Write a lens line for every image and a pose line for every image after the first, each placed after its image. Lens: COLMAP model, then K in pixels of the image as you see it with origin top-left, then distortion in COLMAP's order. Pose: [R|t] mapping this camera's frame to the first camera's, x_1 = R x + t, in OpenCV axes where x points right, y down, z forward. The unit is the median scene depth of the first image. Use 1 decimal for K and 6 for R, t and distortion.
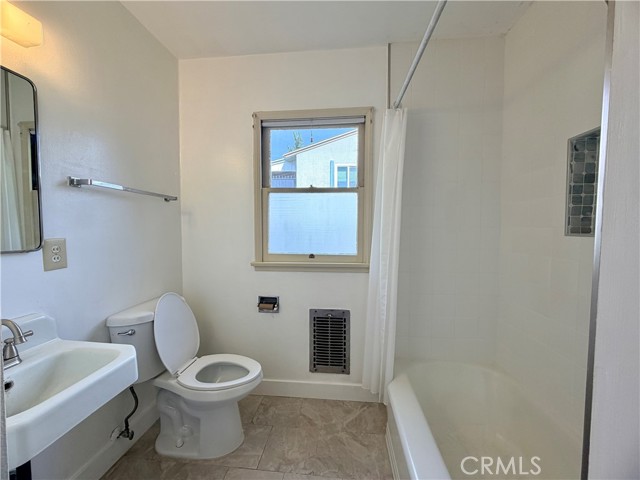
lens RADIAL K [[255.8, 0, 318.5], [0, 255.8, 240.5], [0, 0, 1]] dist [0.001583, 0.000484]
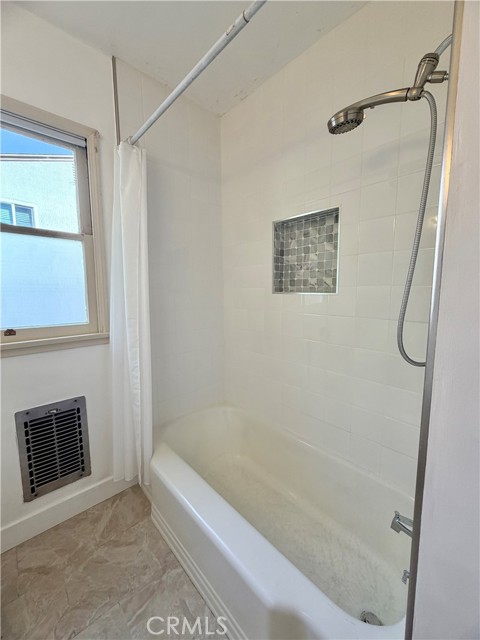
lens RADIAL K [[255.8, 0, 240.3], [0, 255.8, 318.4], [0, 0, 1]] dist [0.001583, 0.000484]
pose [[0.663148, -0.087707, 0.743332, -0.127972], [0.040346, 0.995856, 0.081509, -0.003710], [-0.747400, -0.024062, 0.663938, 0.152046]]
